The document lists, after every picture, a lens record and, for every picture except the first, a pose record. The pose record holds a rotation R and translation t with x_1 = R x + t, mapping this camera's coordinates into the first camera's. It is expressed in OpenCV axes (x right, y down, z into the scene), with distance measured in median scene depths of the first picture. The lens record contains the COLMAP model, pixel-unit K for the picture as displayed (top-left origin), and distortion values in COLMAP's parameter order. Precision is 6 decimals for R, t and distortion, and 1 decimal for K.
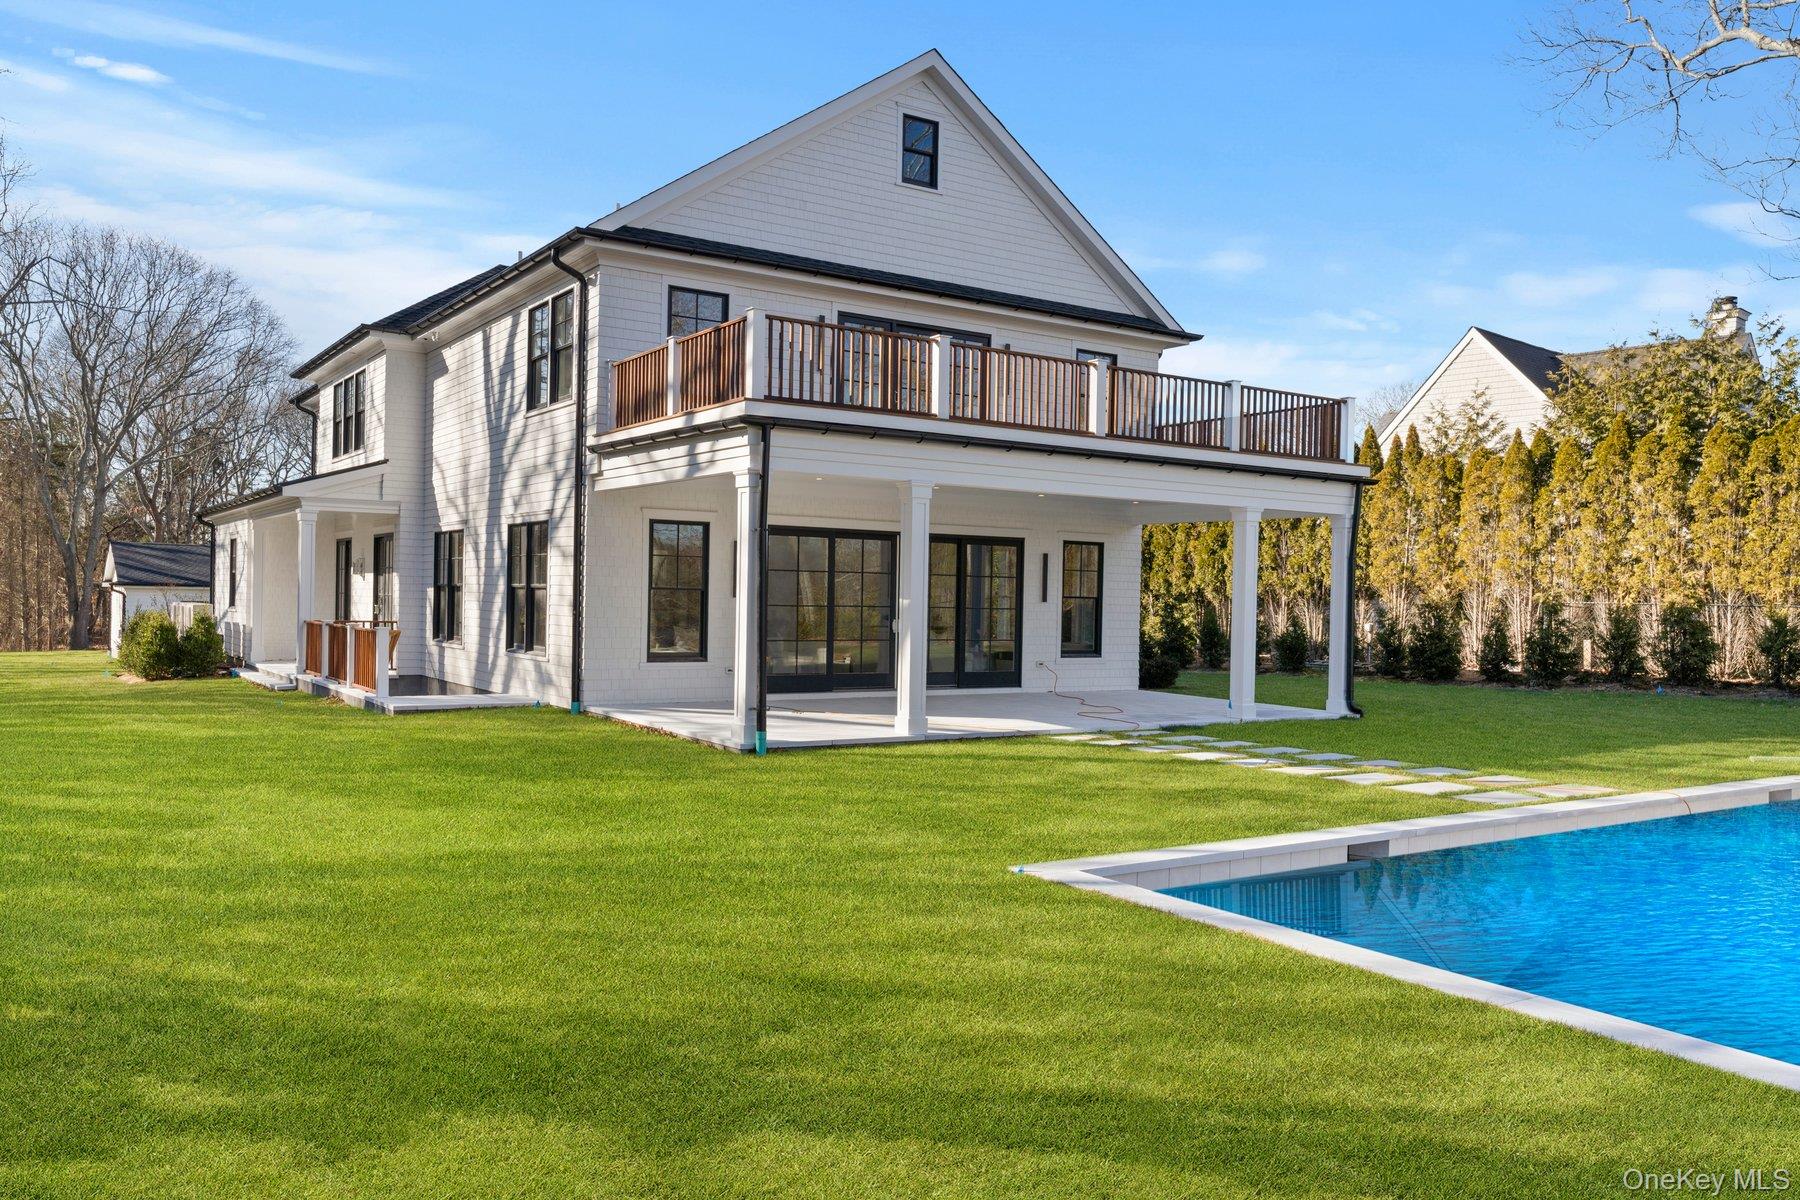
lens RADIAL K [[1330.3, 0, 894.7], [0, 1330.3, 624.1], [0, 0, 1]] dist [0.005245, 0.000915]
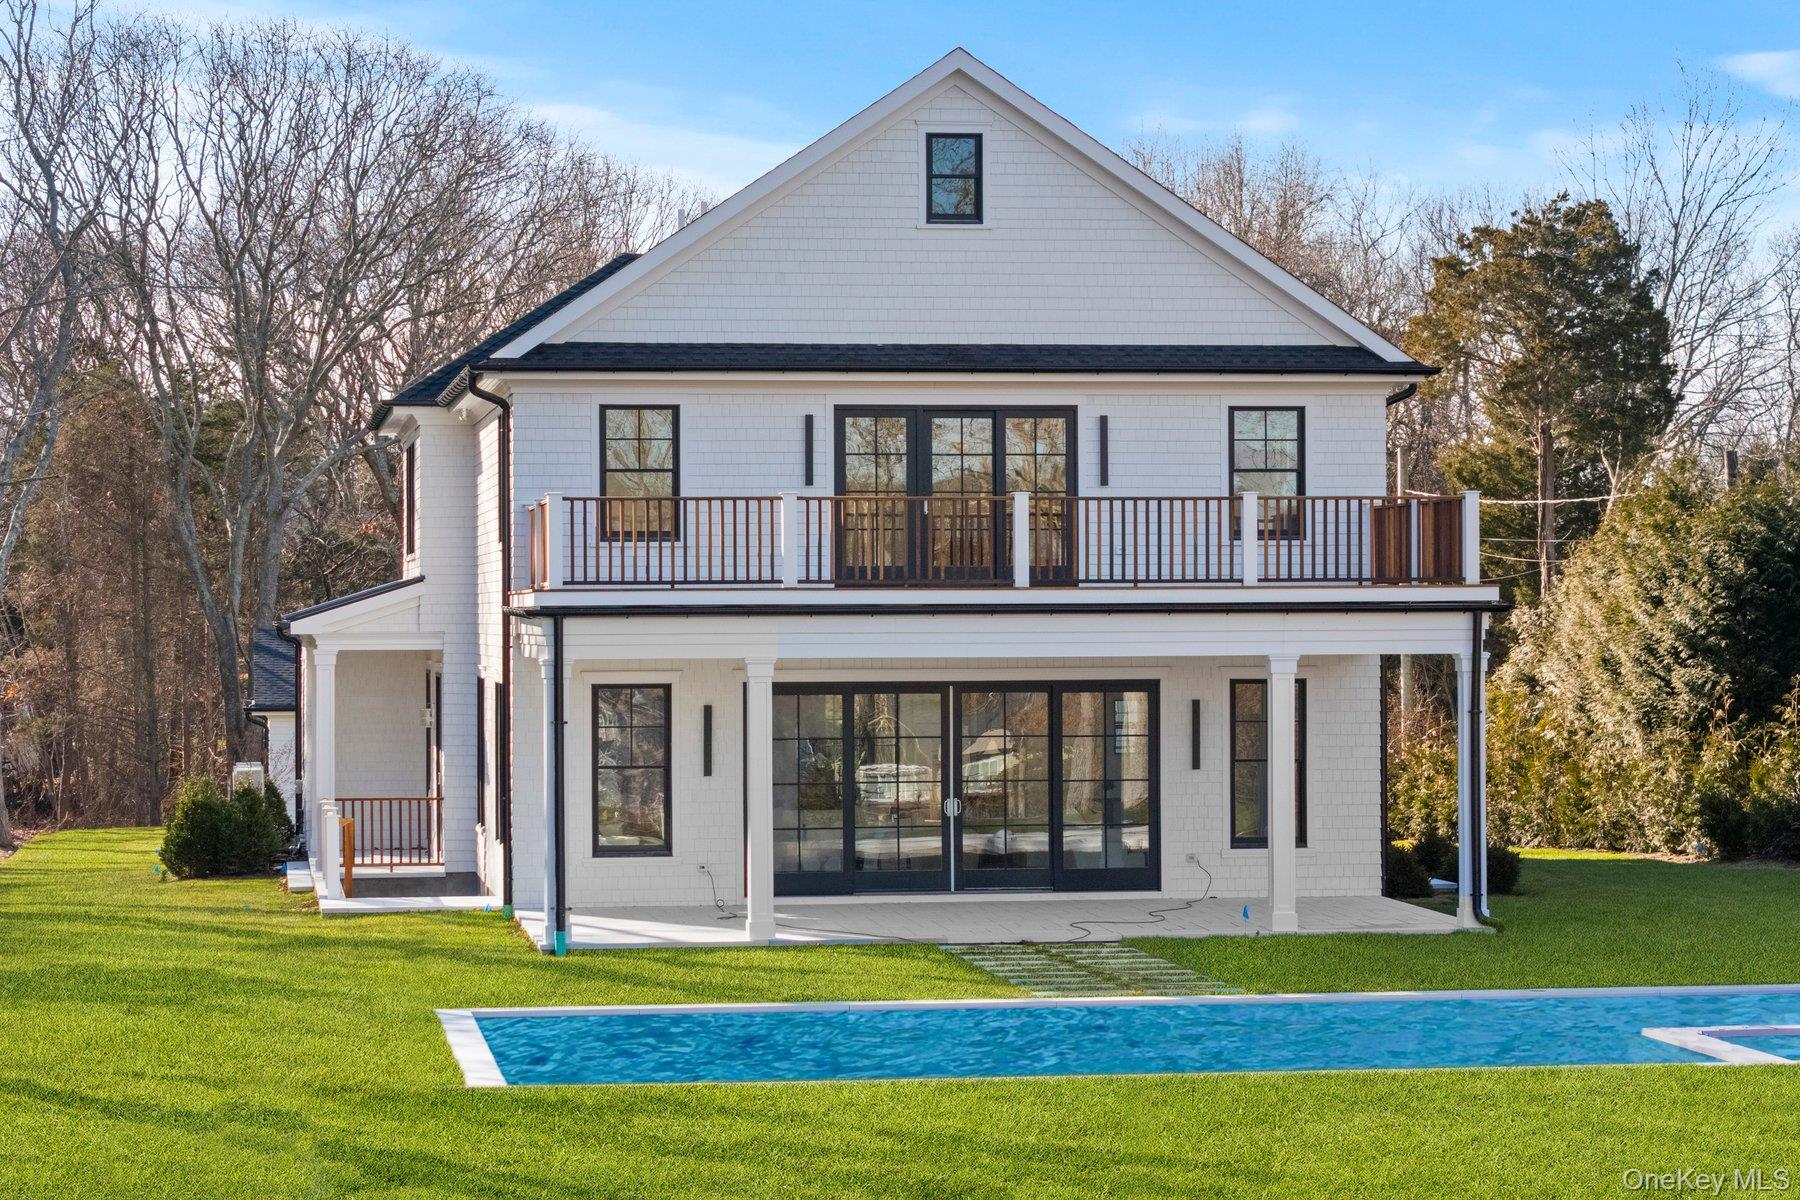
lens RADIAL K [[4023.4, 0, 900.0], [0, 4023.4, 600.0], [0, 0, 1]] dist [0.213858, -0.017098]
pose [[0.907922, -0.026813, -0.418280, 0.952202], [0.014695, 0.999375, -0.032166, -0.043296], [0.418881, 0.023058, 0.907748, -1.095097]]
